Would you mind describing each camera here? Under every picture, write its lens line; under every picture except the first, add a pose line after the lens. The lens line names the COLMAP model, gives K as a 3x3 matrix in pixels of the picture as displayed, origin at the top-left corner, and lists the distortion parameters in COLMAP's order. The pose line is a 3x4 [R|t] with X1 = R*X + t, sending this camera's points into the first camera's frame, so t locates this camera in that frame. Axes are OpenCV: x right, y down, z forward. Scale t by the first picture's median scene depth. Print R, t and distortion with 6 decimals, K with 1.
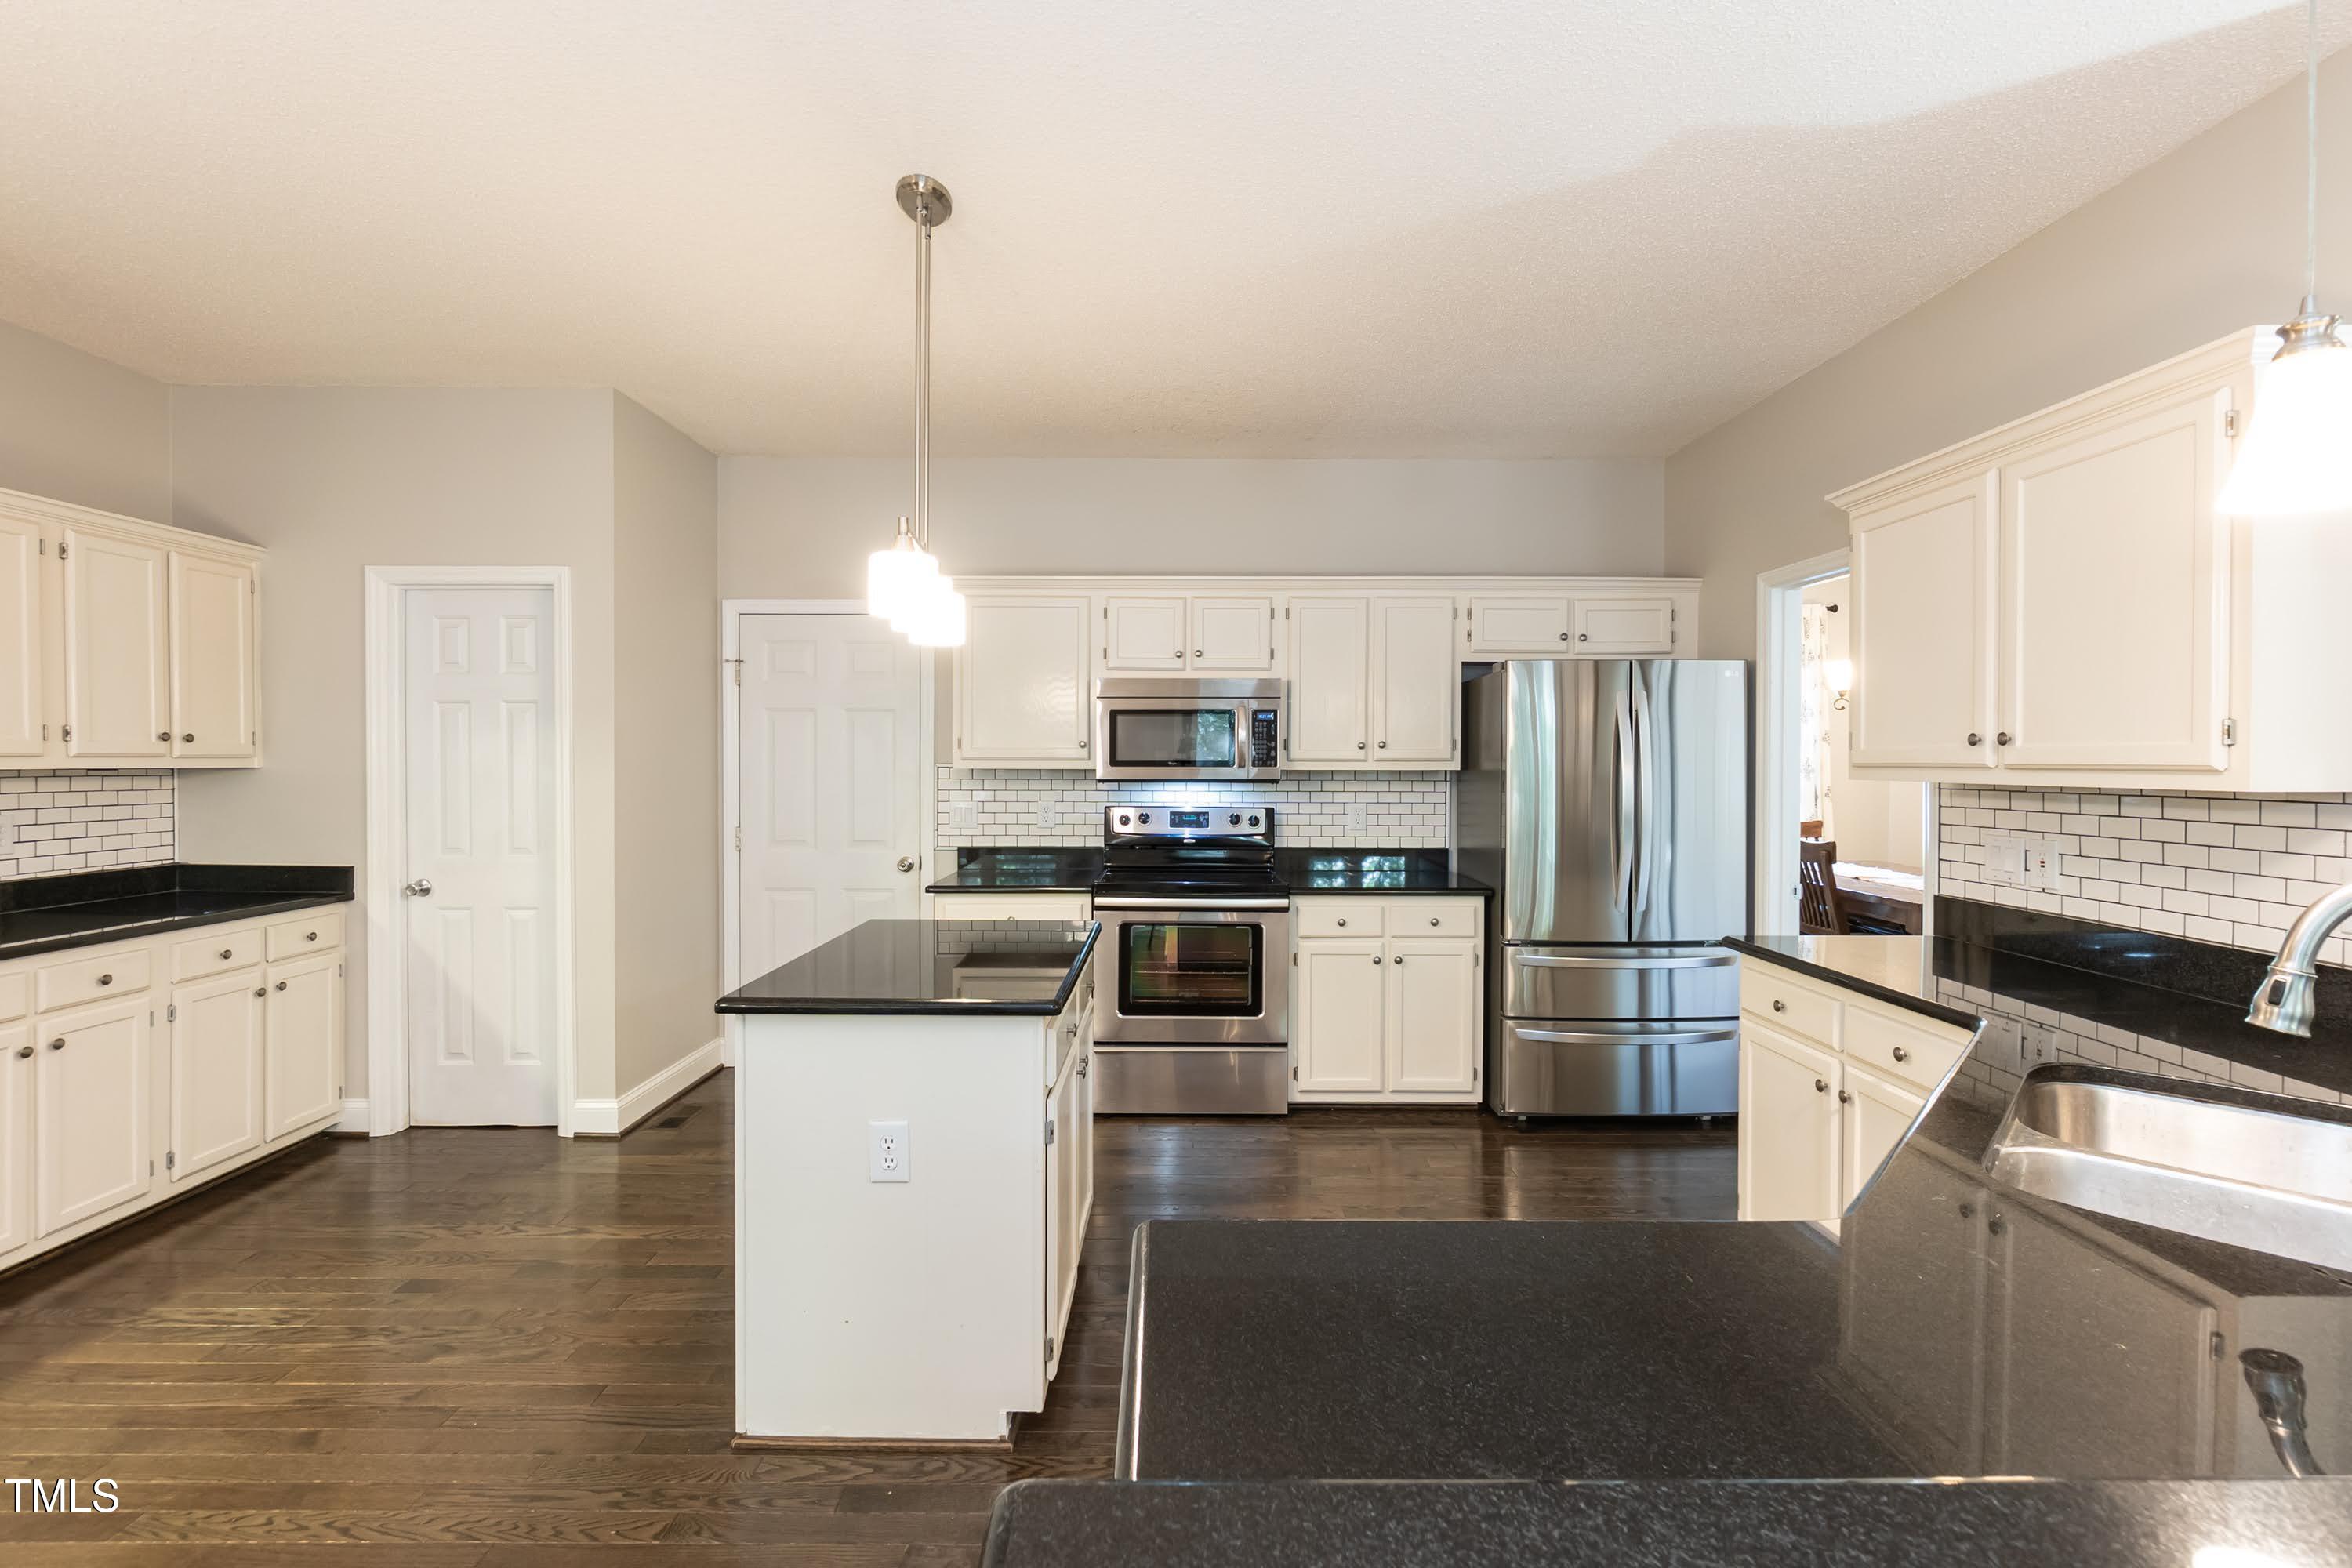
lens RADIAL K [[1019.8, 0, 1170.3], [0, 1019.8, 771.4], [0, 0, 1]] dist [-0.002103, 0.000724]
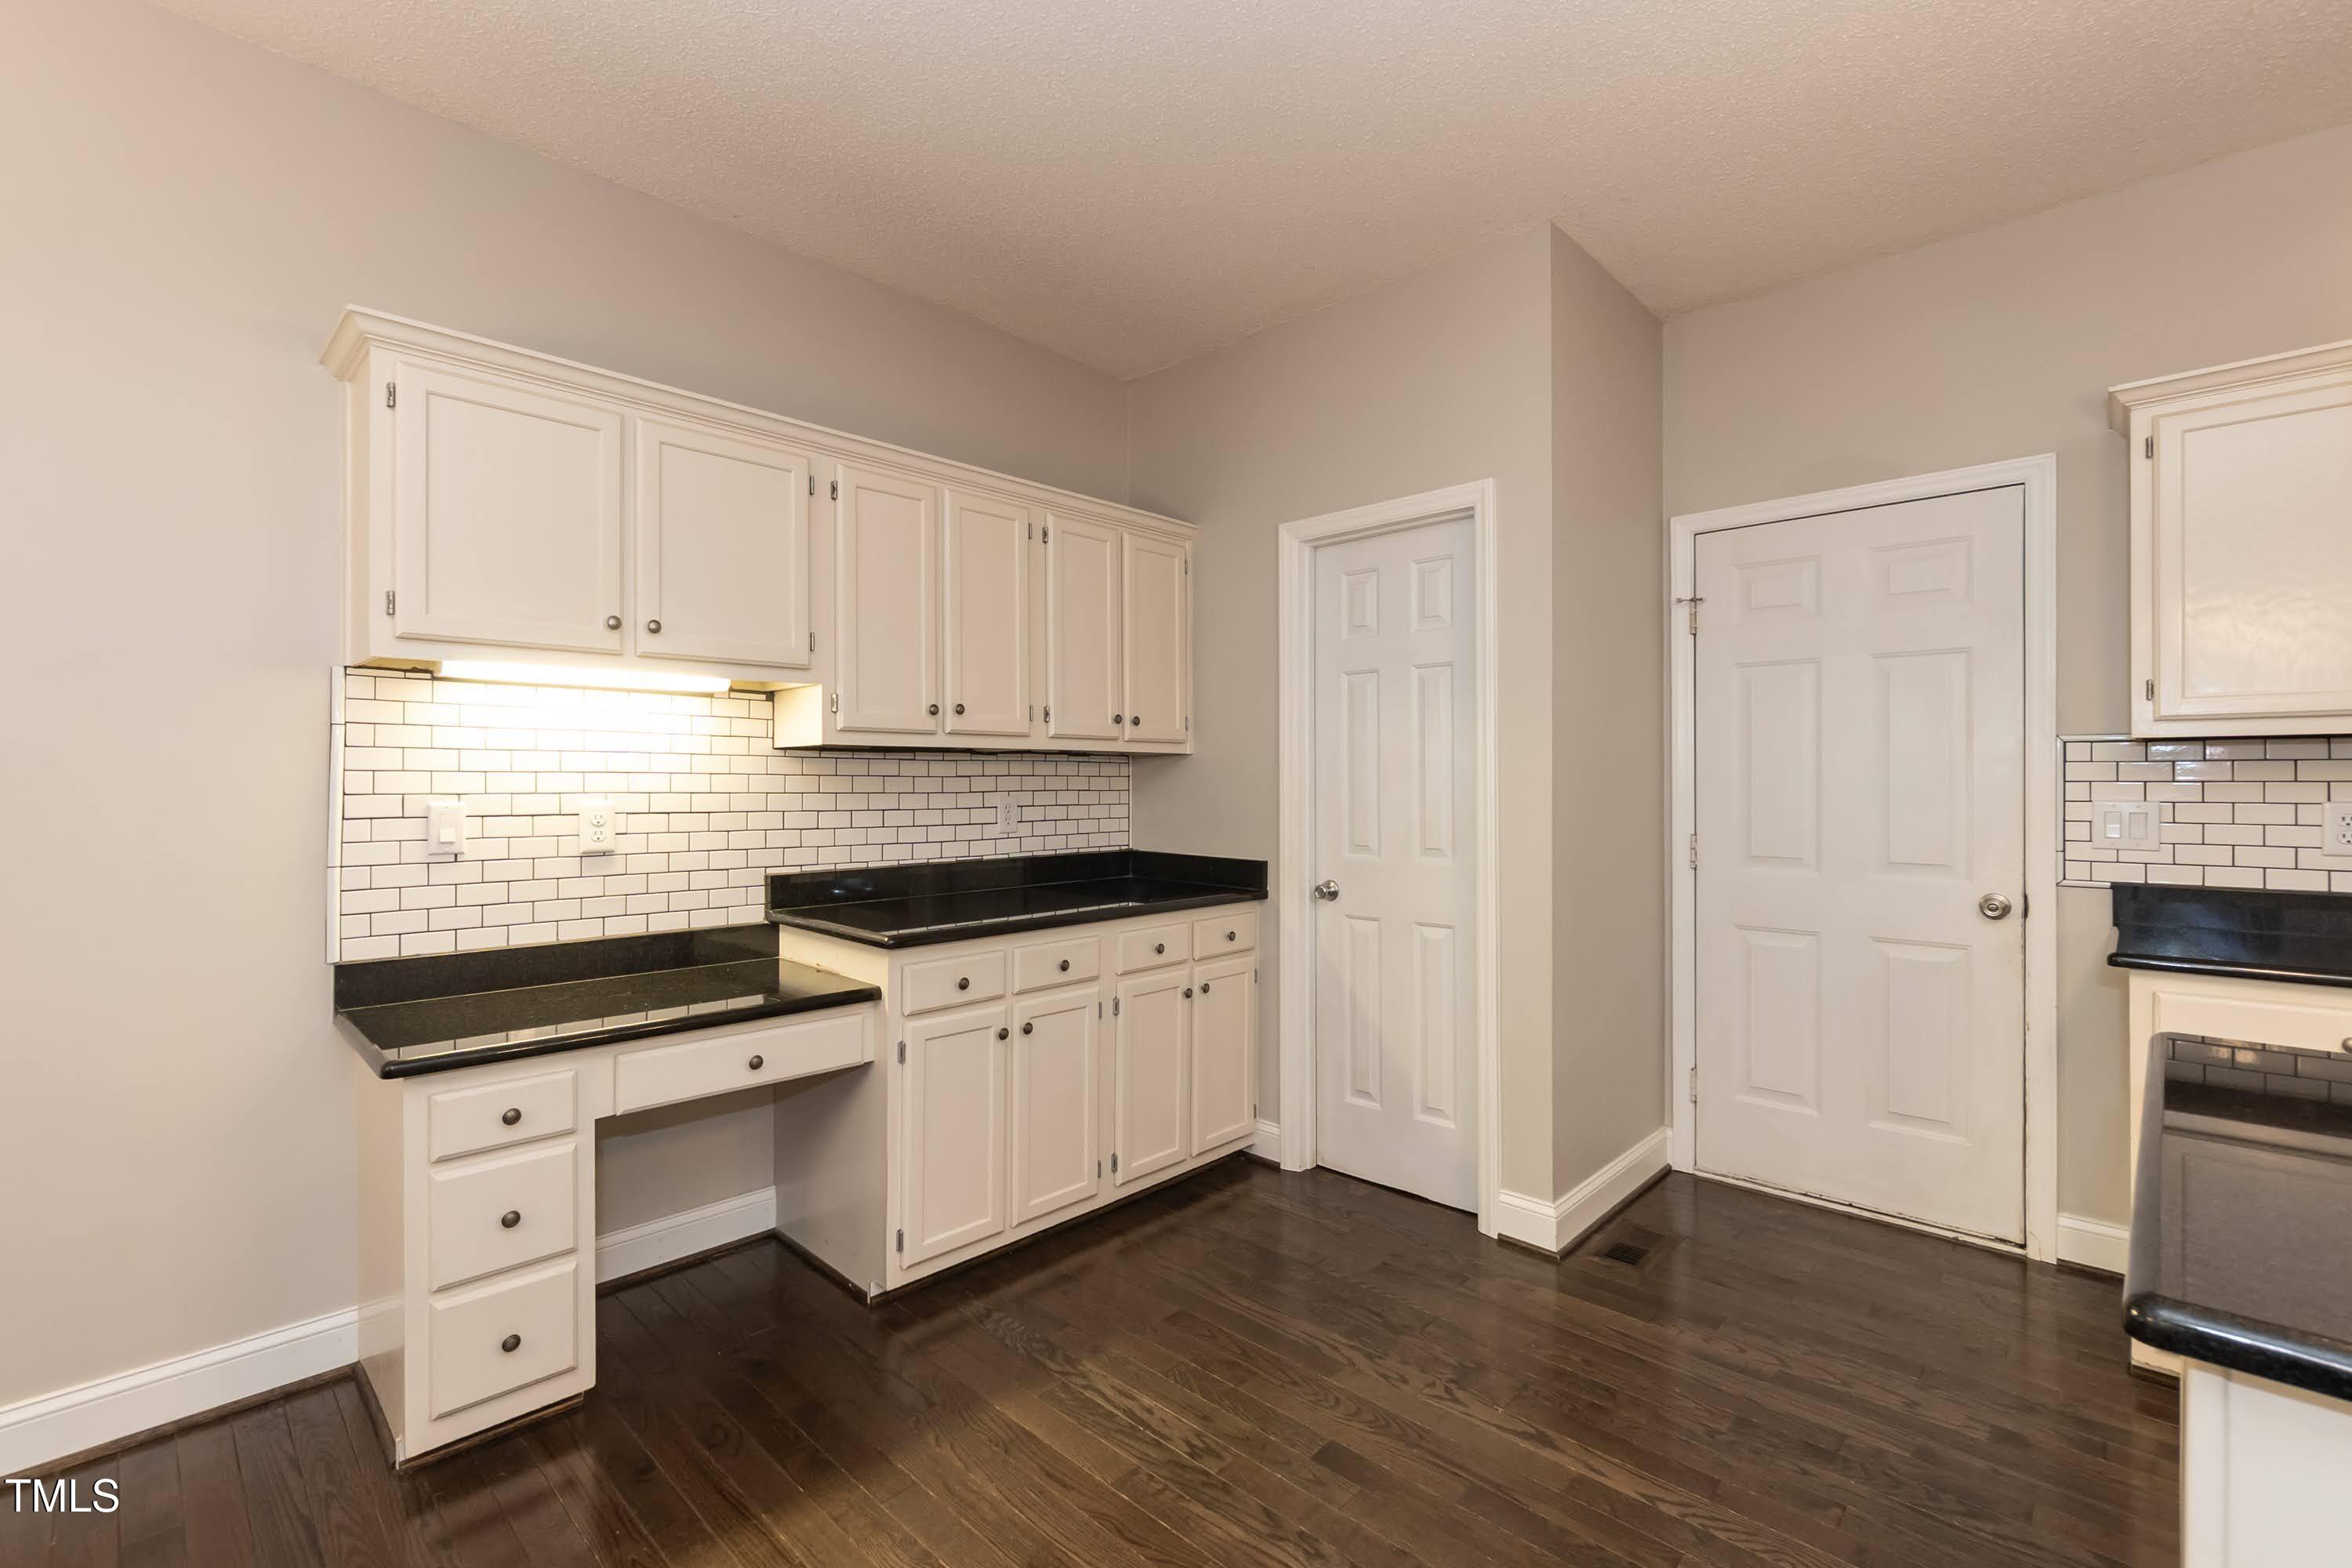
lens RADIAL K [[1011.7, 0, 1179.1], [0, 1011.7, 773.1], [0, 0, 1]] dist [-0.019400, -0.000289]
pose [[0.726261, -0.007838, -0.687374, -0.253413], [-0.005175, 0.999844, -0.016869, 0.031961], [0.687400, 0.015809, 0.726107, 0.308181]]
